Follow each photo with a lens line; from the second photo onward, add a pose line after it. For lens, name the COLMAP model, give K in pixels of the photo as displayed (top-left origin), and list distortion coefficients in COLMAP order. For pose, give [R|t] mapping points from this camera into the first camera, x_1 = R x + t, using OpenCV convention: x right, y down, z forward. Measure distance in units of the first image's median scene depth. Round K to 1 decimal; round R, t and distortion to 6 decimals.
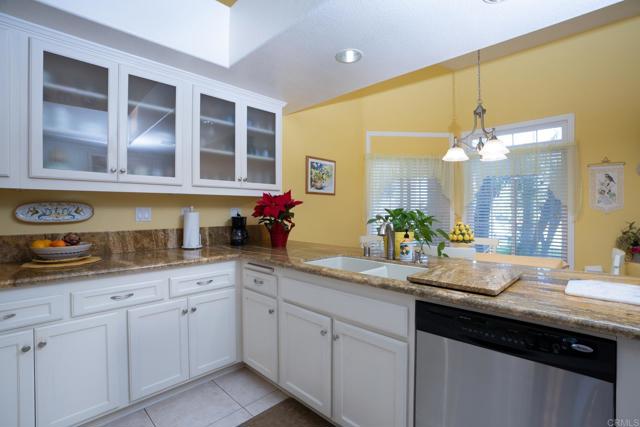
lens RADIAL K [[308.6, 0, 318.3], [0, 308.6, 207.5], [0, 0, 1]] dist [-0.001669, 0.000704]
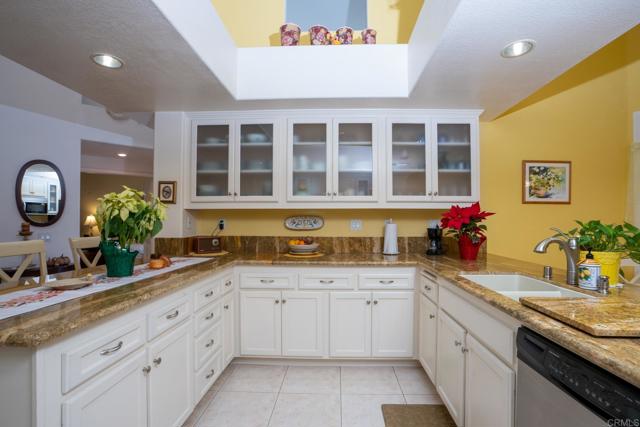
lens RADIAL K [[309.2, 0, 333.5], [0, 309.2, 216.6], [0, 0, 1]] dist [-0.001700, -0.000046]
pose [[0.704605, -0.009122, -0.709541, 0.301716], [0.001241, 0.999932, -0.011623, 0.001529], [0.709598, 0.007309, 0.704568, 0.003746]]
